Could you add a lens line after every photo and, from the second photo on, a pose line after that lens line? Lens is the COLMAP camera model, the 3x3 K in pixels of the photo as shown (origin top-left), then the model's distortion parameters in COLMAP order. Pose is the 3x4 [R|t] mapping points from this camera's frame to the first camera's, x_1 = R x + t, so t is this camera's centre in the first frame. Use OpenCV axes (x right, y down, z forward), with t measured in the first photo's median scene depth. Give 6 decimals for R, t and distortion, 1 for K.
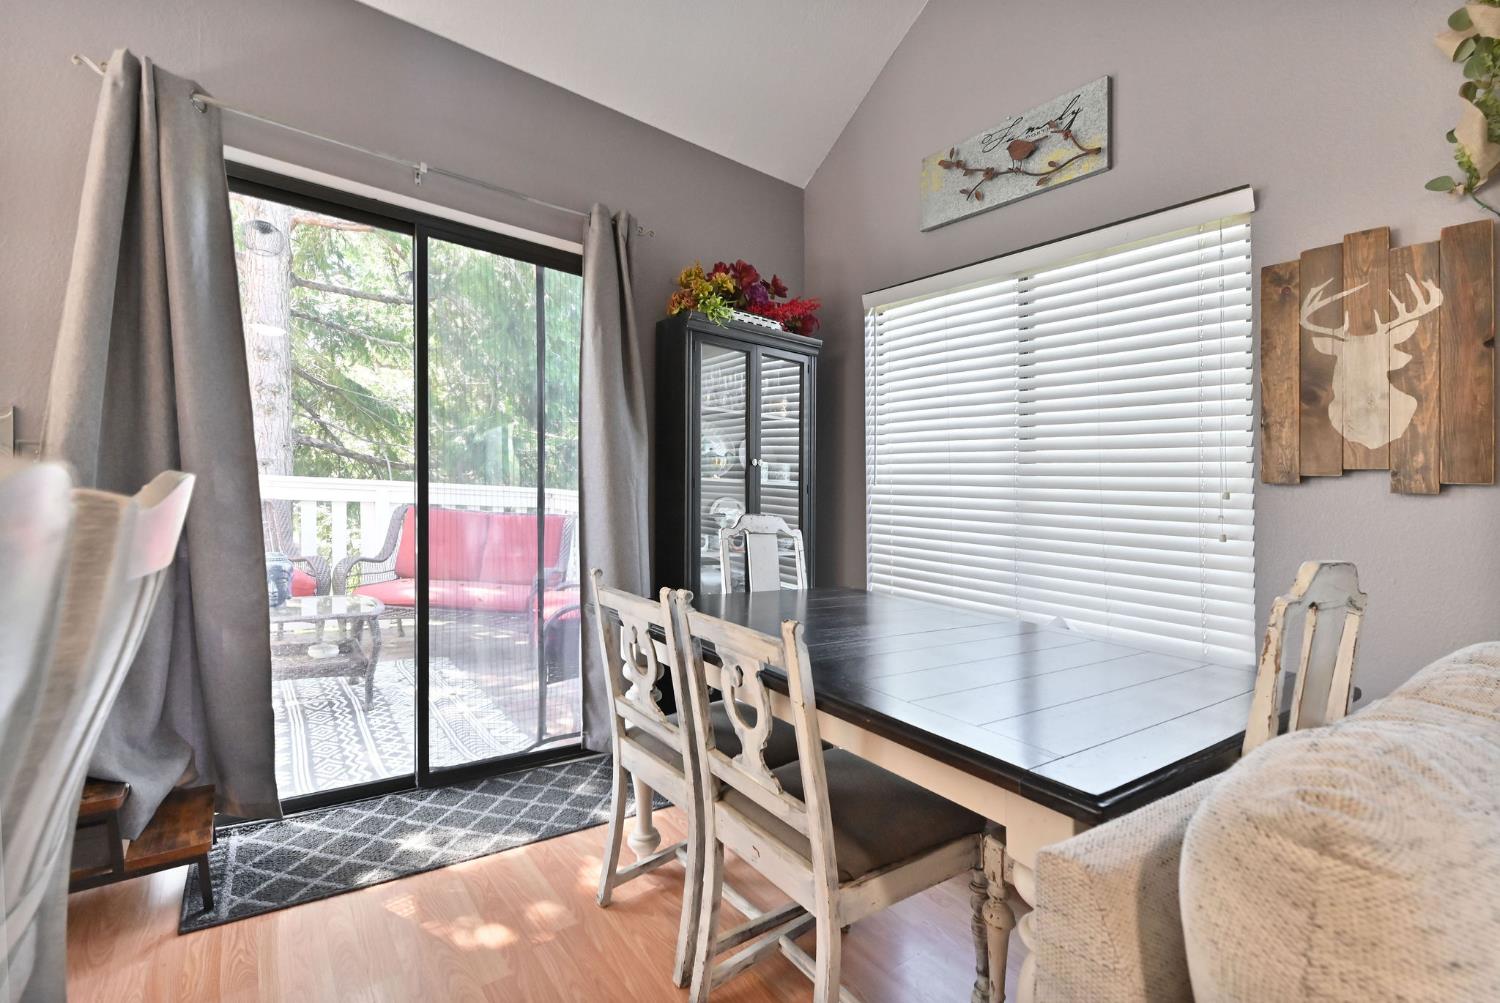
lens RADIAL K [[655.4, 0, 753.2], [0, 655.4, 487.0], [0, 0, 1]] dist [0.010193, -0.009844]
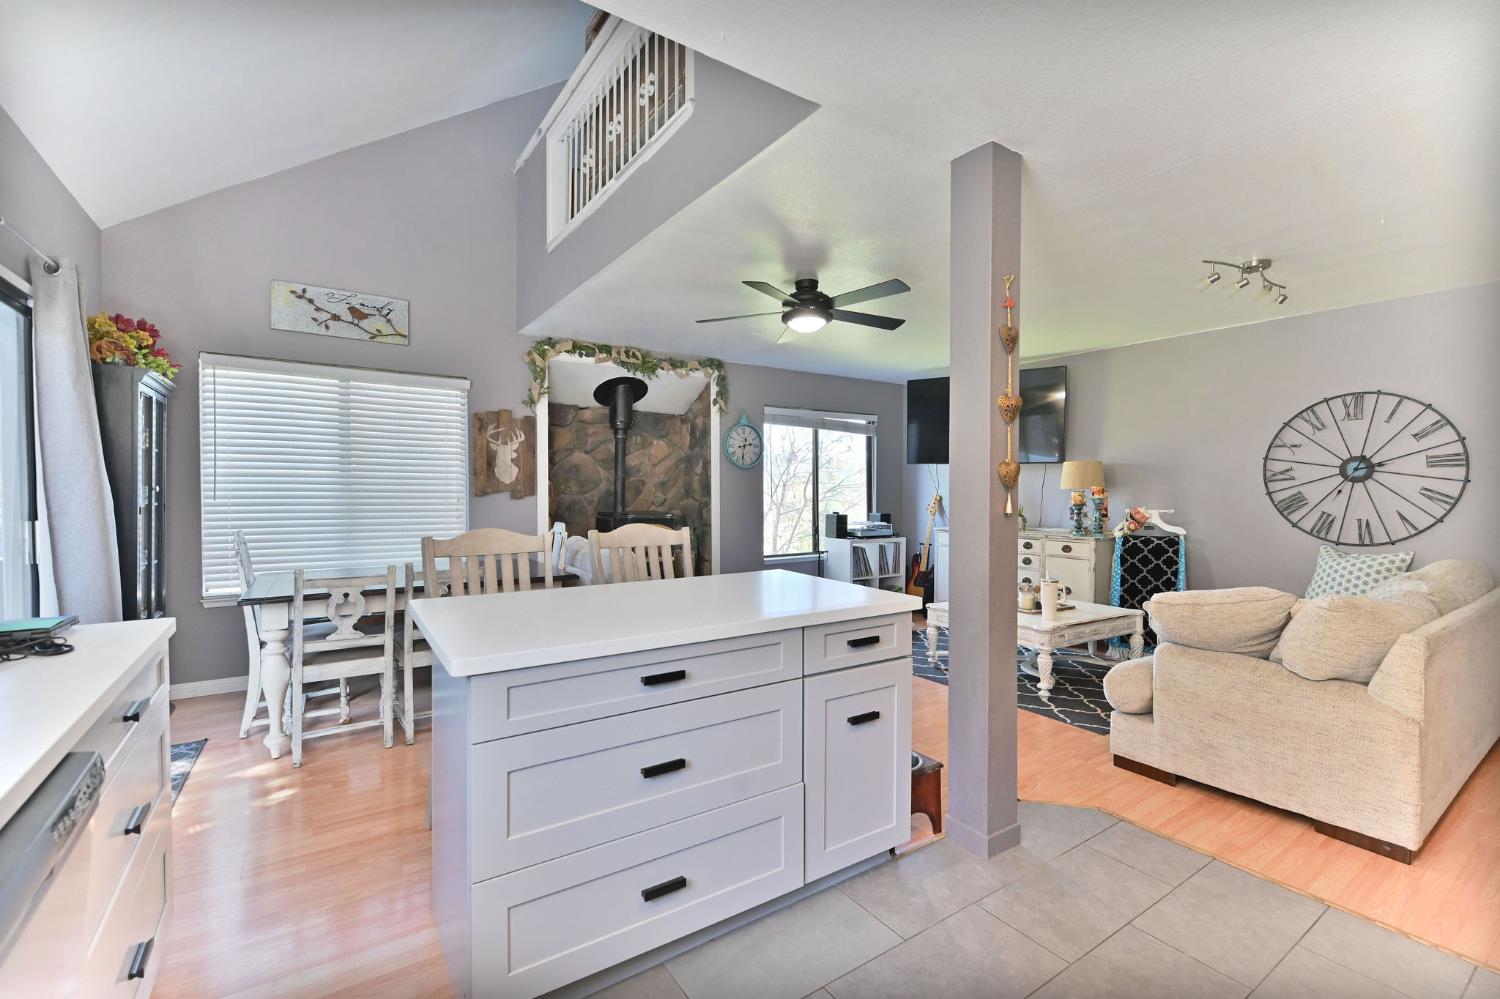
lens RADIAL K [[654.3, 0, 768.7], [0, 654.3, 471.6], [0, 0, 1]] dist [0.009879, 0.000258]
pose [[0.035765, -0.009283, 0.999317, -1.703625], [-0.009314, 0.999910, 0.009622, -0.130859], [-0.999317, -0.009652, 0.035675, -0.253406]]
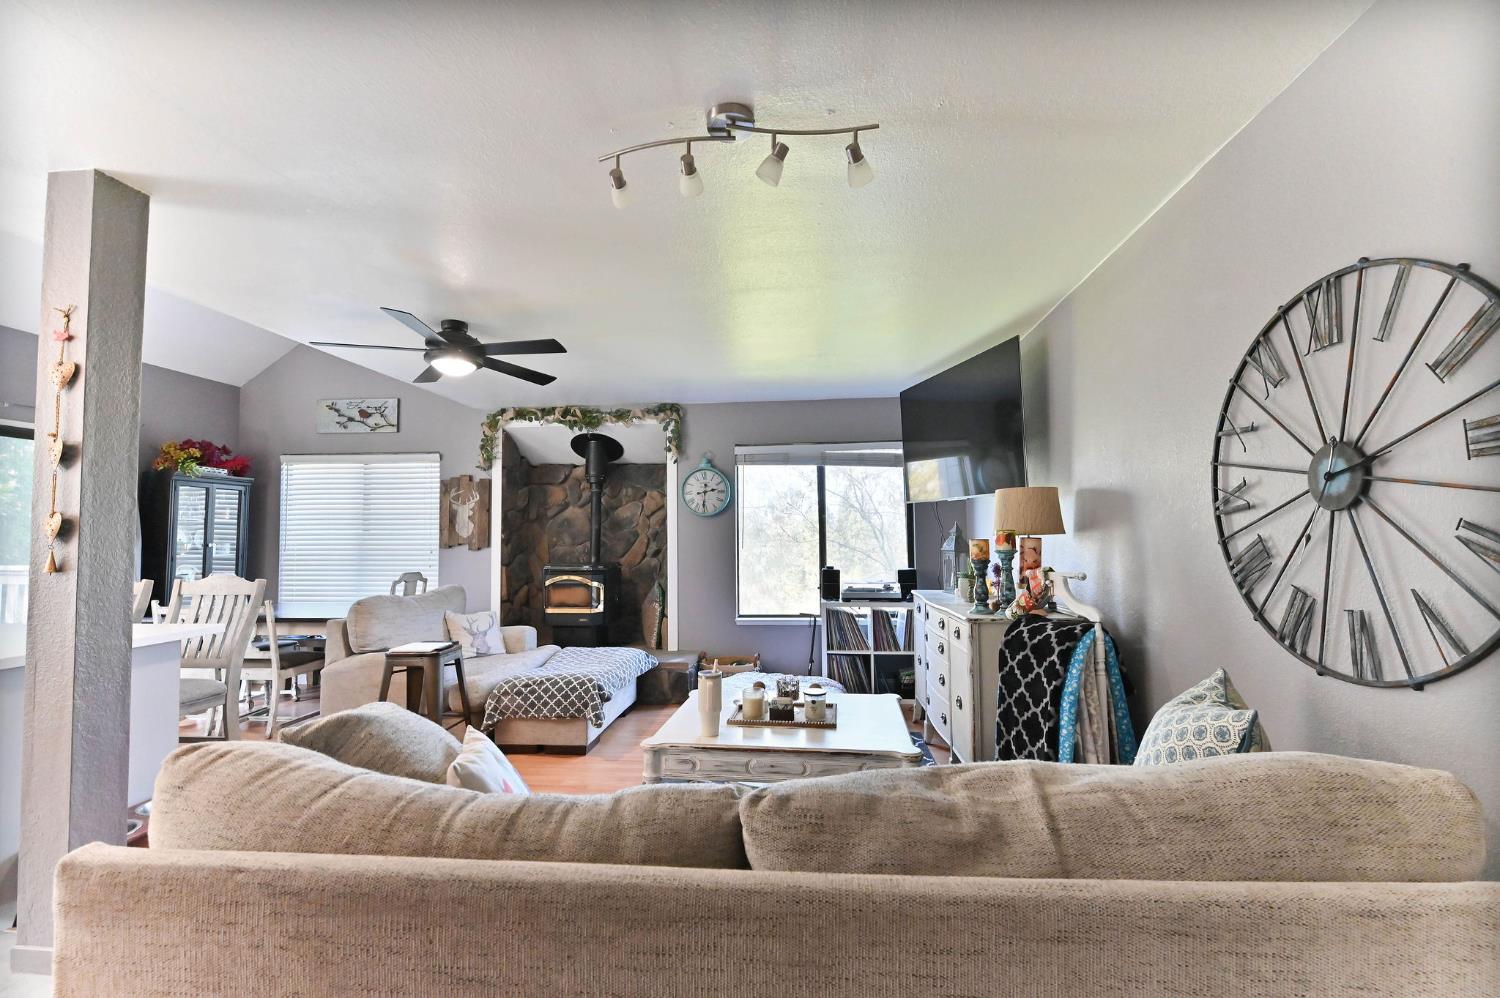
lens RADIAL K [[654.3, 0, 768.7], [0, 654.3, 471.1], [0, 0, 1]] dist [0.009879, 0.000258]
pose [[0.664721, 0.034963, 0.746273, -0.517556], [0.027622, 0.997071, -0.071316, -0.101056], [-0.746581, 0.068019, 0.661809, -2.184971]]
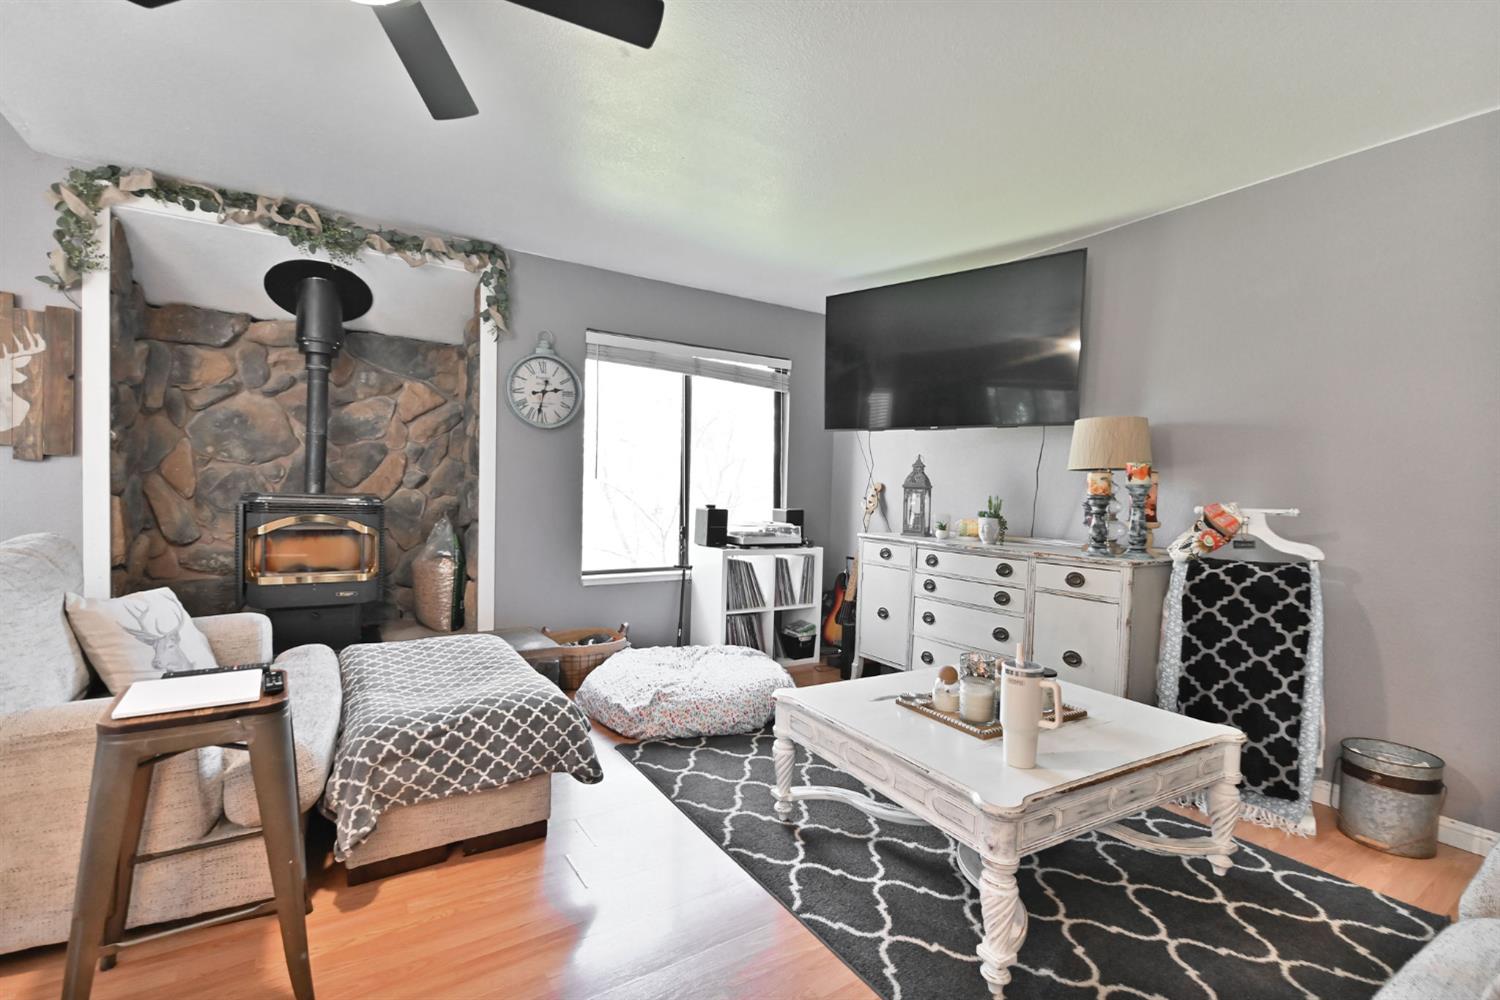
lens RADIAL K [[655.4, 0, 753.2], [0, 655.4, 485.5], [0, 0, 1]] dist [0.010193, -0.009844]
pose [[0.081977, -0.028252, 0.996234, -0.415229], [-0.029358, 0.999096, 0.030749, -0.024523], [-0.996202, -0.031768, 0.081073, -0.807771]]
